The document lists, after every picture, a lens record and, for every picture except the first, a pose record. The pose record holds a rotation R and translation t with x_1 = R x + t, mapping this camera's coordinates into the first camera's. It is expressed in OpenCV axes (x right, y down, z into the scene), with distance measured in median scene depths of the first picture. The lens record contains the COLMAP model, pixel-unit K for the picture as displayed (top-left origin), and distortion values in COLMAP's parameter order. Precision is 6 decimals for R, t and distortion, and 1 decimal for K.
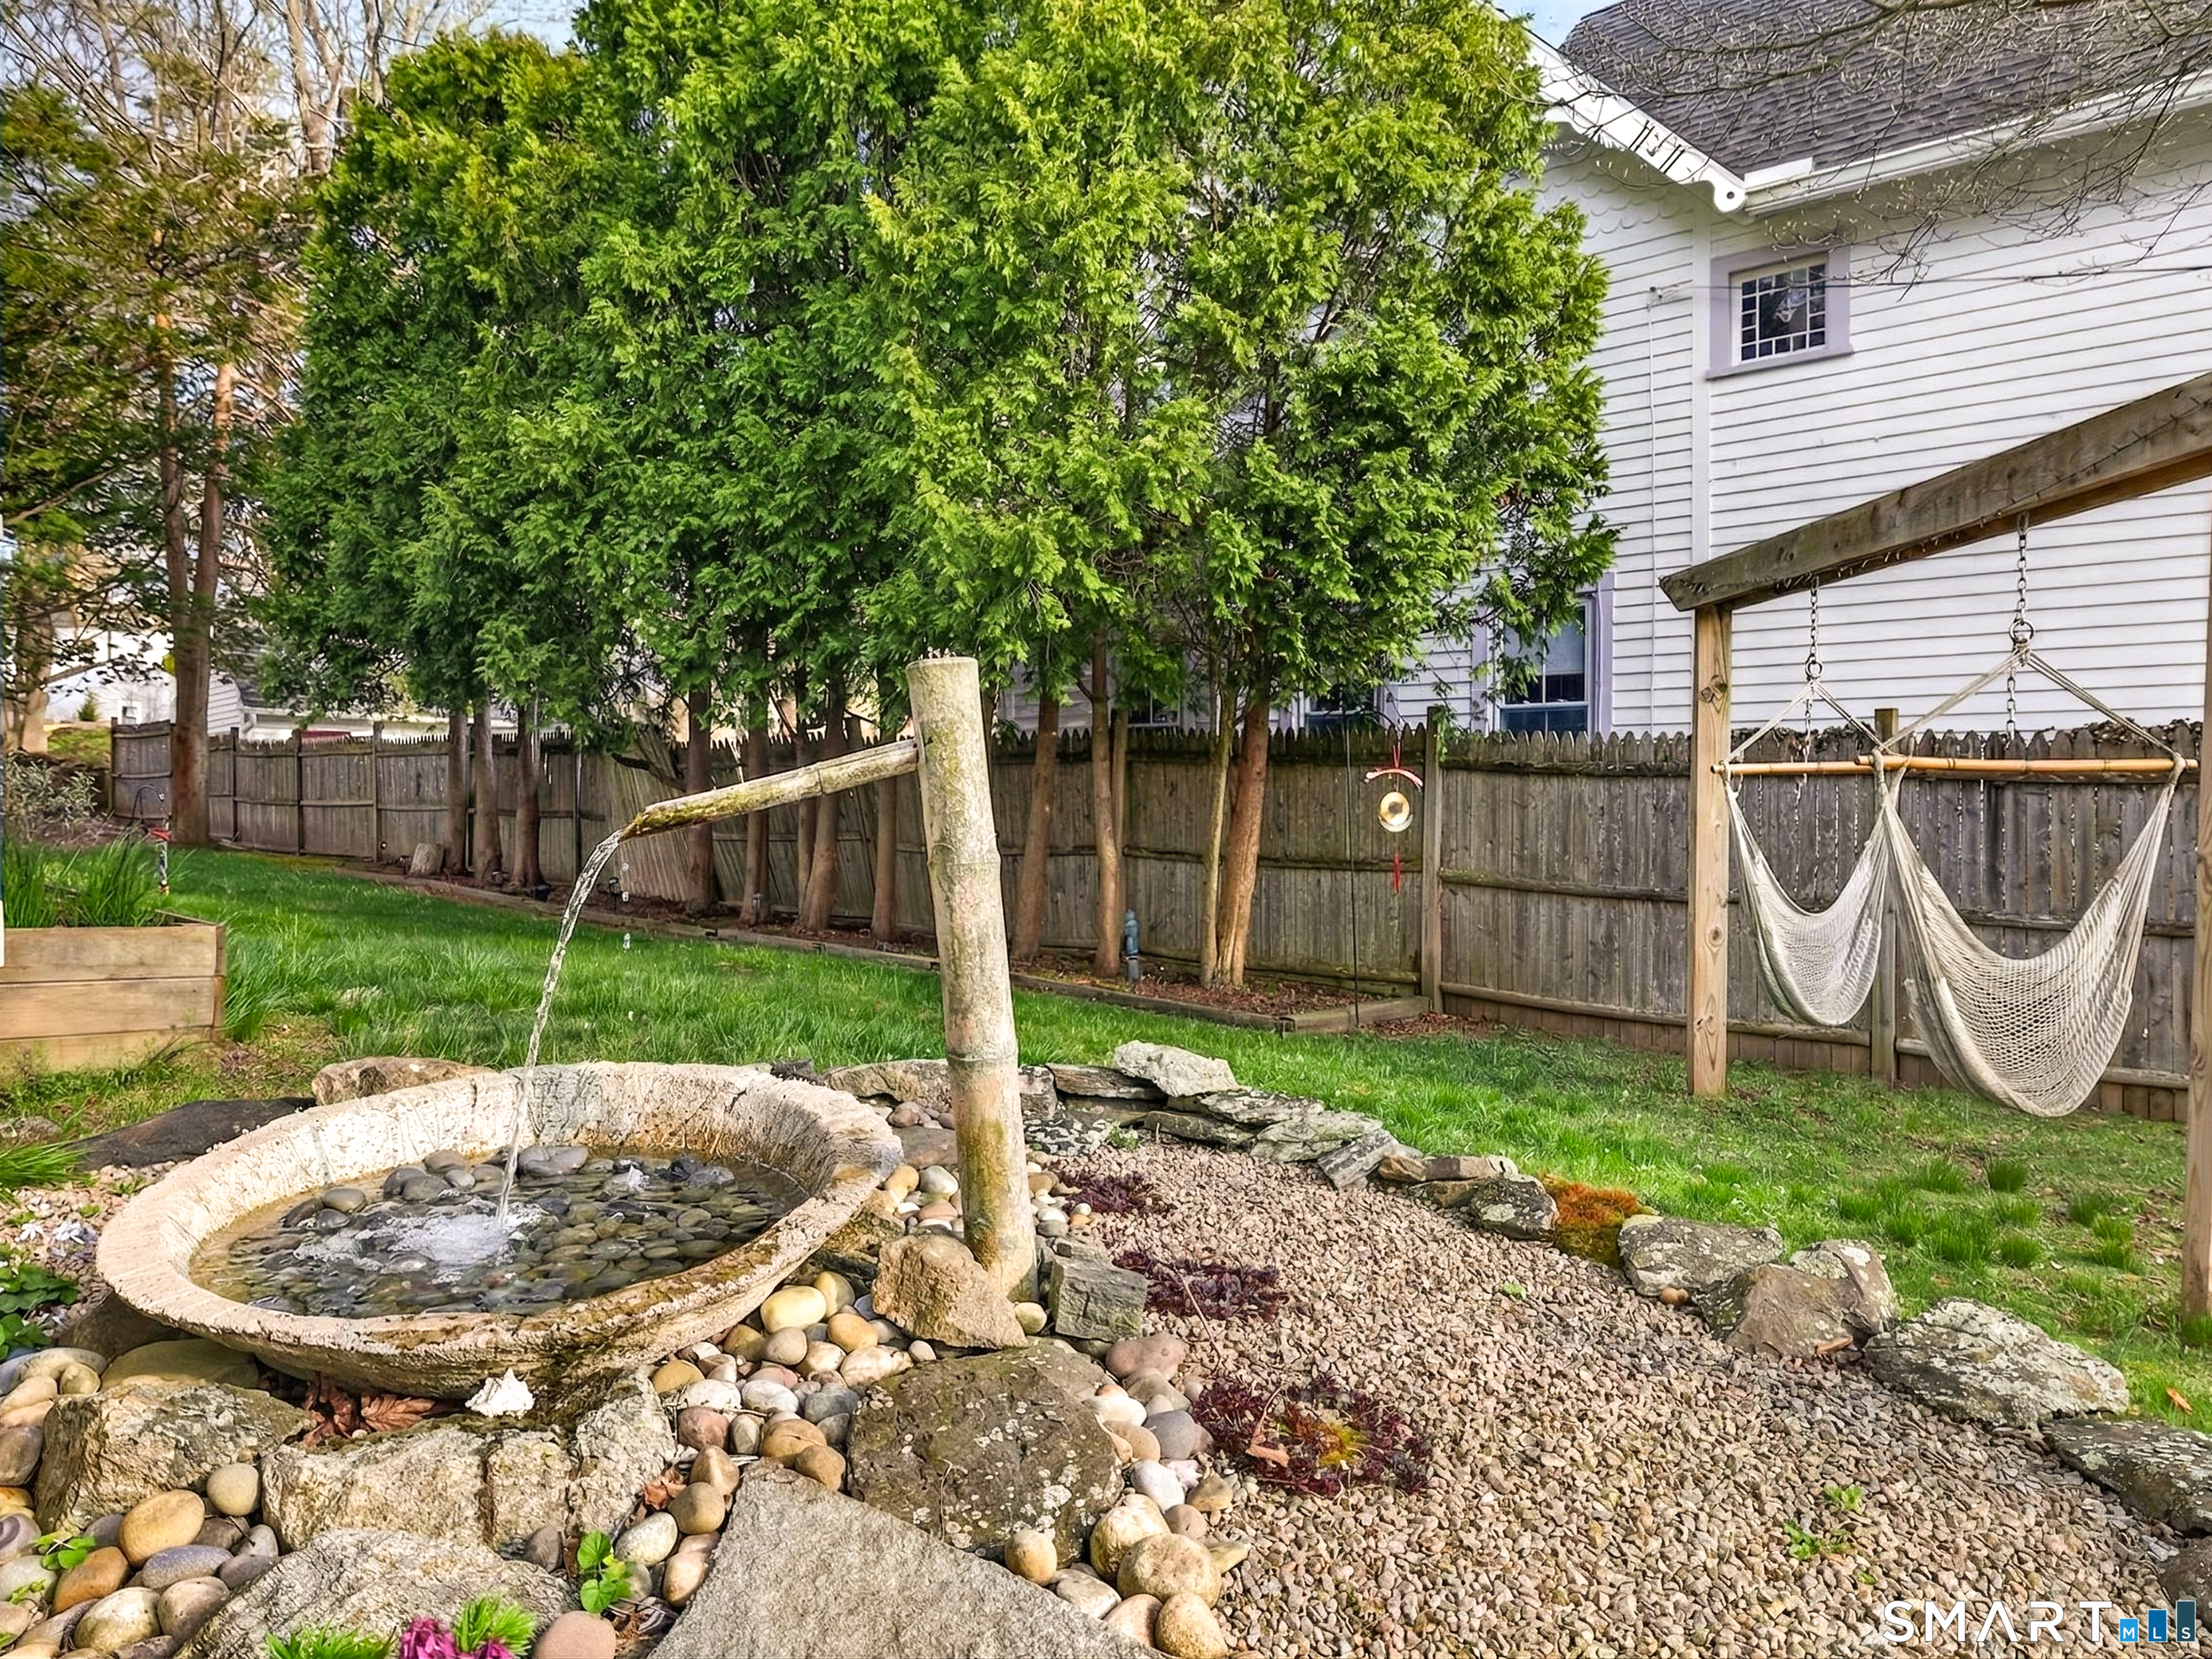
lens RADIAL K [[1490.4, 0, 1101.9], [0, 1490.4, 820.3], [0, 0, 1]] dist [-0.031983, 0.000826]
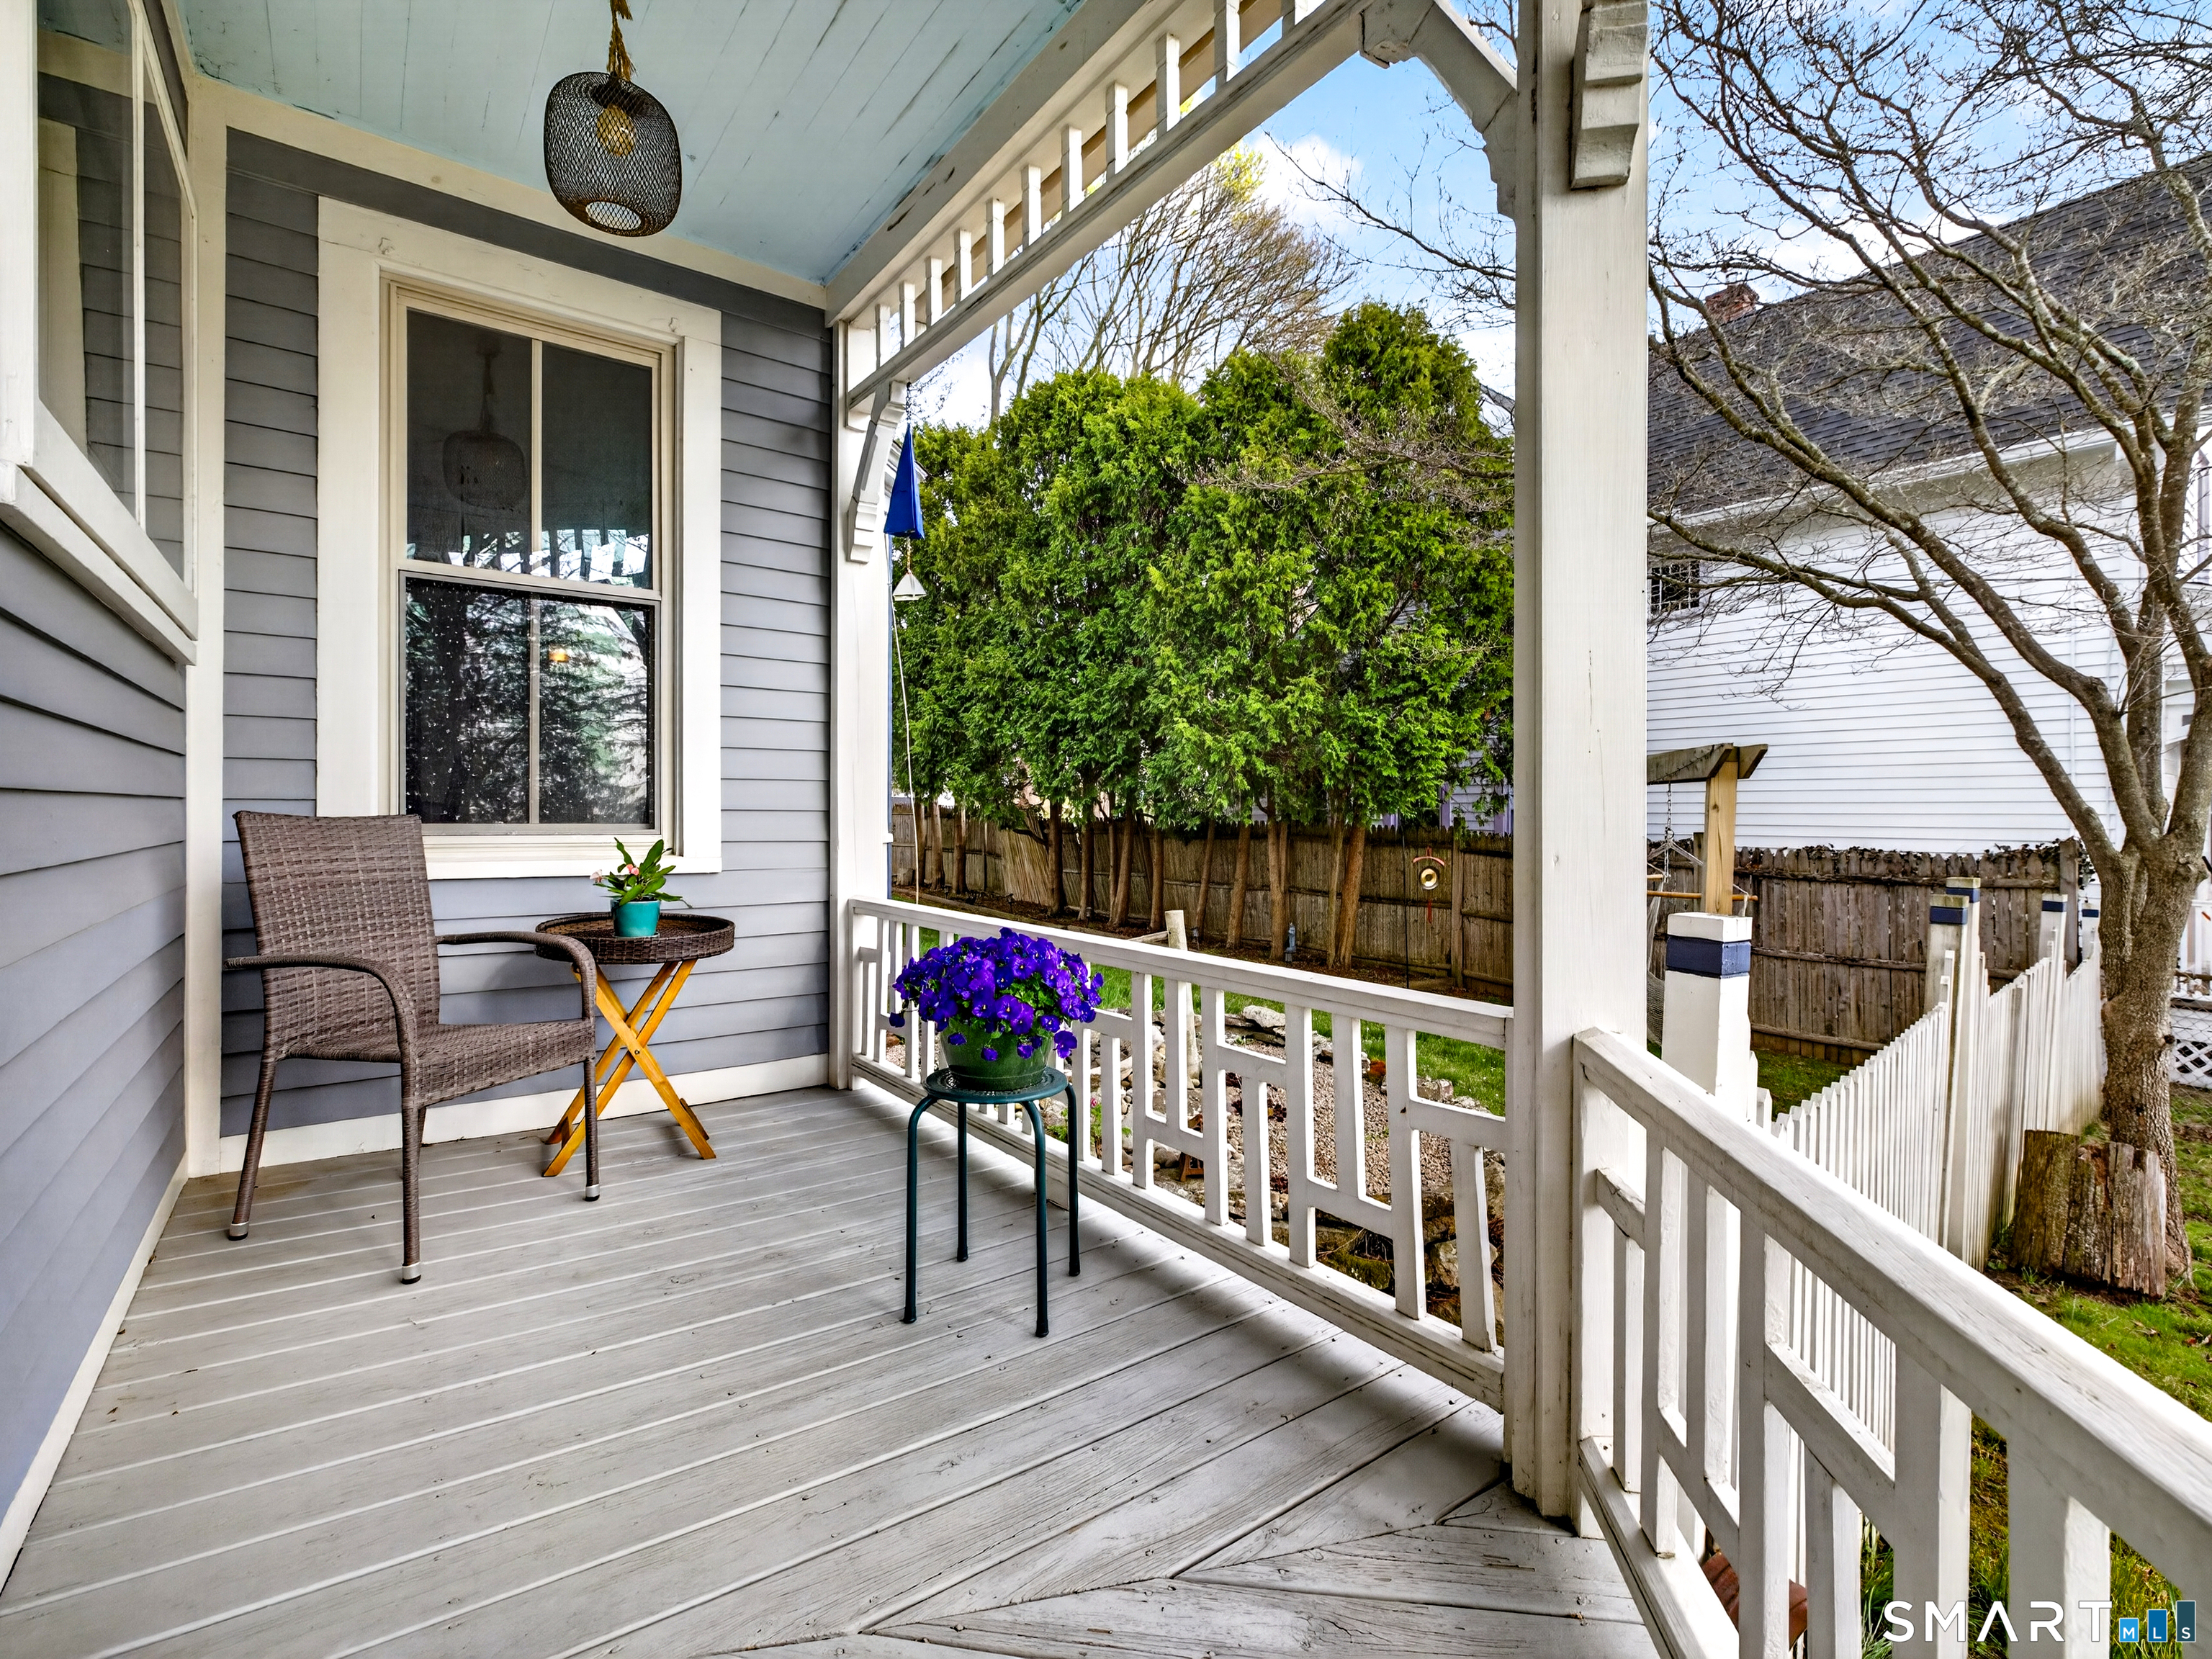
lens RADIAL K [[1028.6, 0, 1100.9], [0, 1028.6, 834.0], [0, 0, 1]] dist [0.000212, -0.001927]
pose [[0.980343, 0.005828, -0.197212, 0.043613], [-0.004877, 0.999974, 0.005307, -0.059651], [0.197238, -0.004241, 0.980346, -0.305904]]
